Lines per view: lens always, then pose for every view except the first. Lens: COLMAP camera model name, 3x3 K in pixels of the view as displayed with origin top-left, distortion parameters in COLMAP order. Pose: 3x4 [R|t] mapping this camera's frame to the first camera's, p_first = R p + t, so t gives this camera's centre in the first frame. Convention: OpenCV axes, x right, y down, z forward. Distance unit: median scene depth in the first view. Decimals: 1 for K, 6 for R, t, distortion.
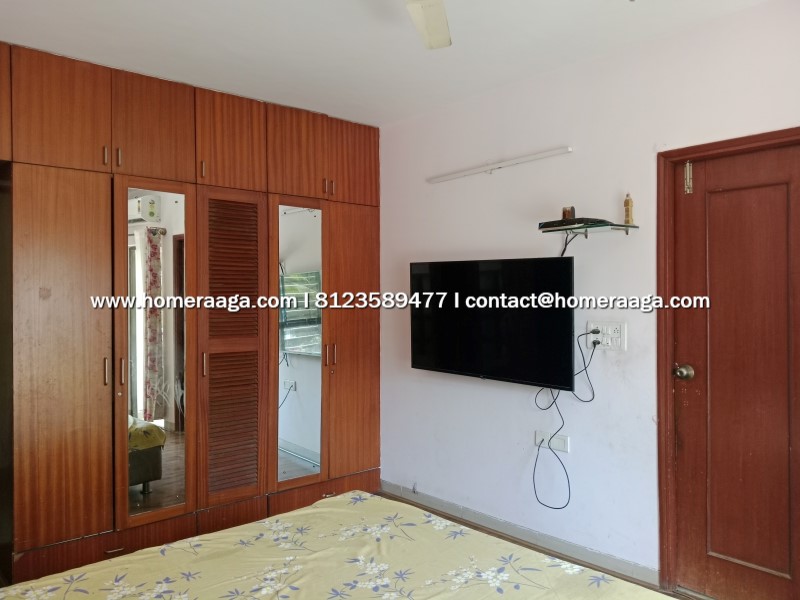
lens RADIAL K [[634.5, 0, 400.0], [0, 634.5, 300.0], [0, 0, 1]] dist [0.077309, -0.133779]
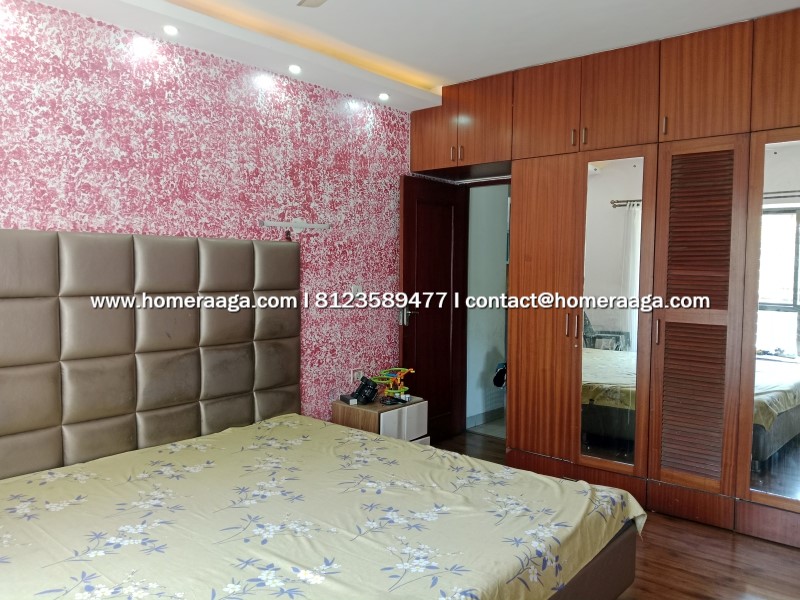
lens RADIAL K [[634.5, 0, 400.0], [0, 634.5, 300.0], [0, 0, 1]] dist [0.077309, -0.133779]
pose [[0.132548, 0.063365, -0.989149, 0.721542], [-0.012965, 0.997980, 0.062194, -0.002323], [0.991092, 0.004581, 0.133102, 0.599893]]
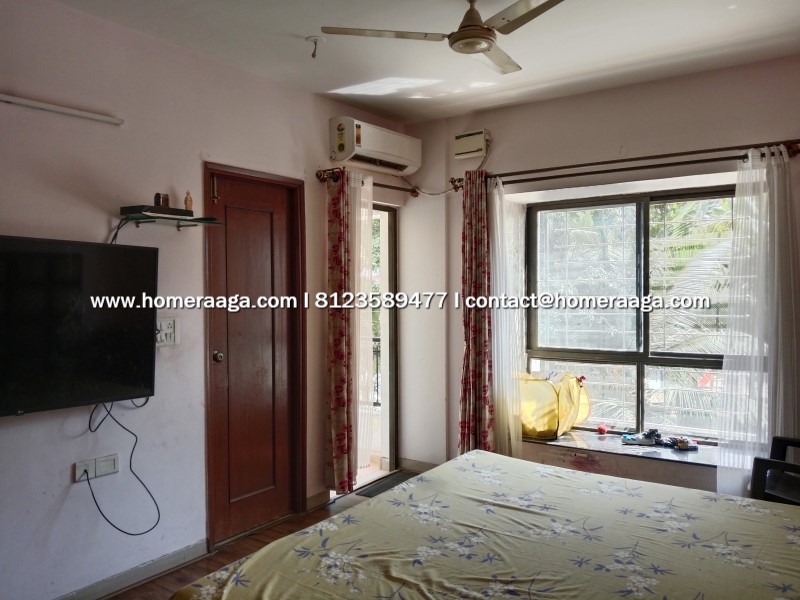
lens RADIAL K [[634.5, 0, 400.0], [0, 634.5, 300.0], [0, 0, 1]] dist [0.077309, -0.133779]
pose [[-0.233725, -0.012015, 0.972229, -0.759684], [0.010714, 0.999831, 0.014932, -0.003234], [-0.972244, 0.013906, -0.233557, 0.944093]]
